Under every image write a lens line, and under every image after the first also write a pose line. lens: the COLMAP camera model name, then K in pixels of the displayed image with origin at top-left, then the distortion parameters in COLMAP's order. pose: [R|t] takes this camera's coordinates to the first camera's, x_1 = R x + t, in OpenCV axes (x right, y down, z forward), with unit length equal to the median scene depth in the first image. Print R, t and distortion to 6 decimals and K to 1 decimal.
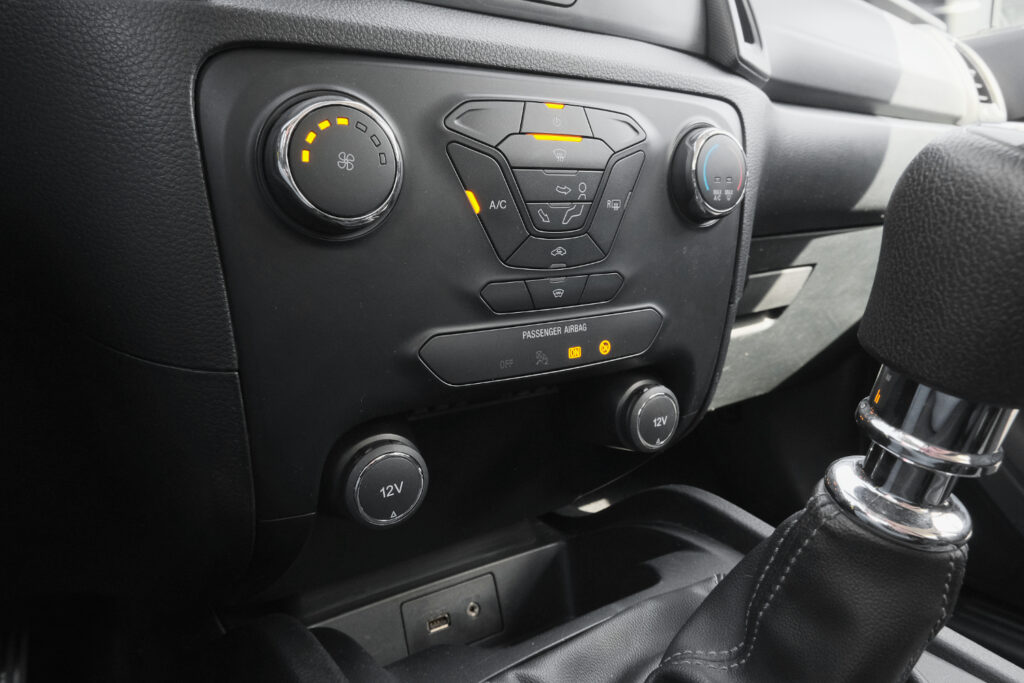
lens RADIAL K [[658.3, 0, 512.0], [0, 658.3, 341.5], [0, 0, 1]] dist [0.006675, 0.003344]
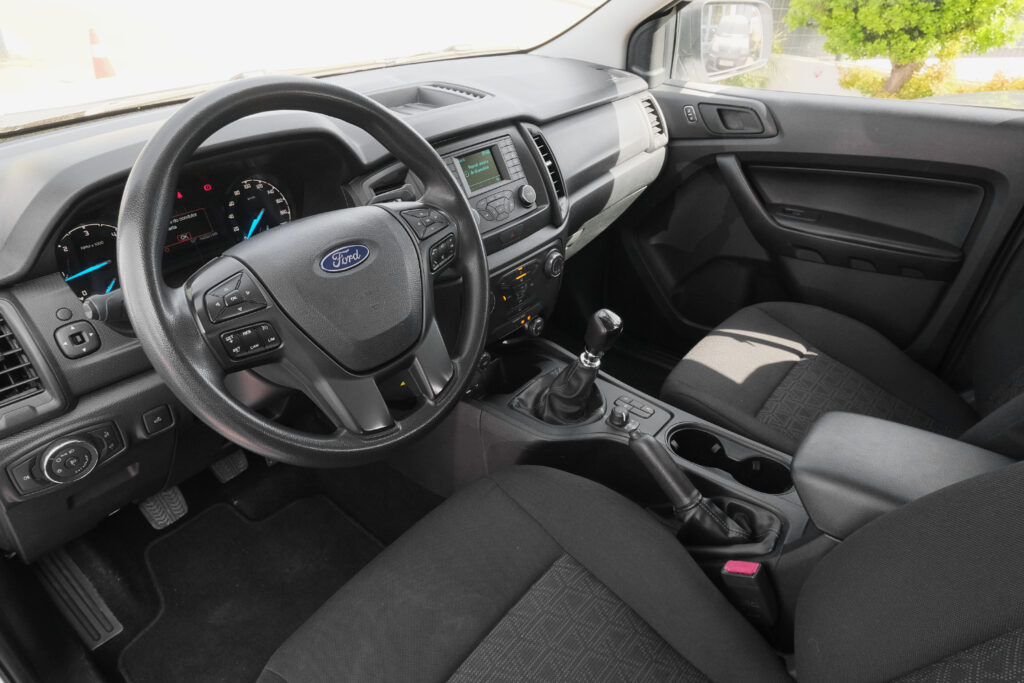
lens RADIAL K [[658.3, 0, 512.0], [0, 658.3, 341.5], [0, 0, 1]] dist [0.006675, 0.003344]
pose [[0.953807, -0.130775, 0.270462, -1.041332], [0.022825, 0.929225, 0.368809, -1.327898], [-0.299551, -0.345600, 0.889286, -2.504201]]
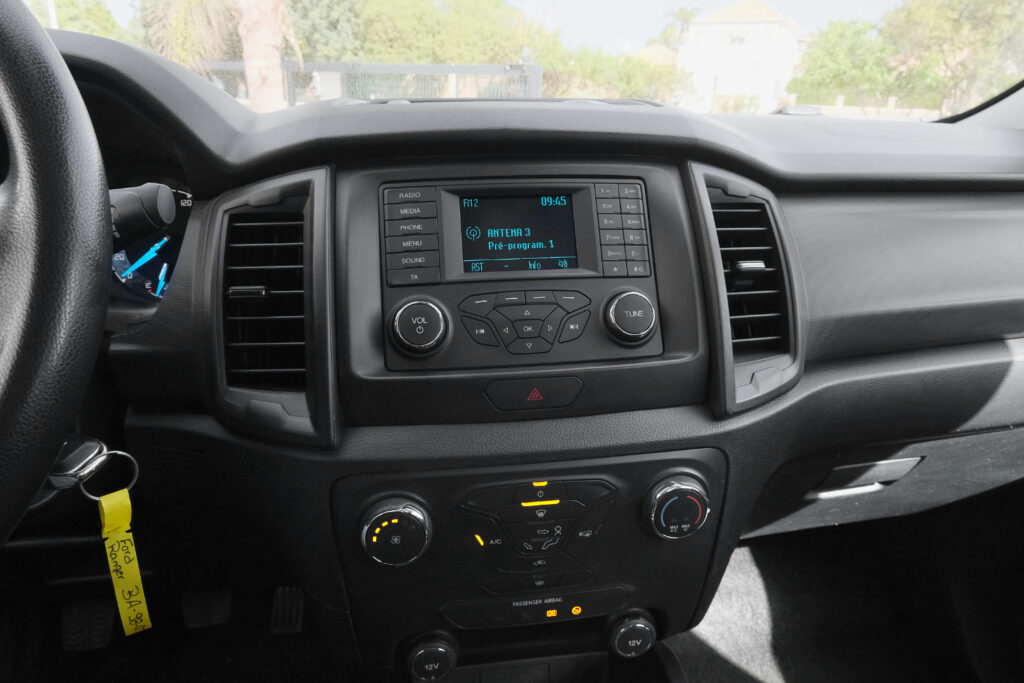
lens RADIAL K [[658.3, 0, 512.0], [0, 658.3, 341.5], [0, 0, 1]] dist [0.006675, 0.003344]
pose [[0.910835, 0.161364, -0.379923, 0.508278], [-0.096984, 0.978316, 0.183006, -0.907183], [0.401215, -0.129841, 0.906735, -0.377648]]
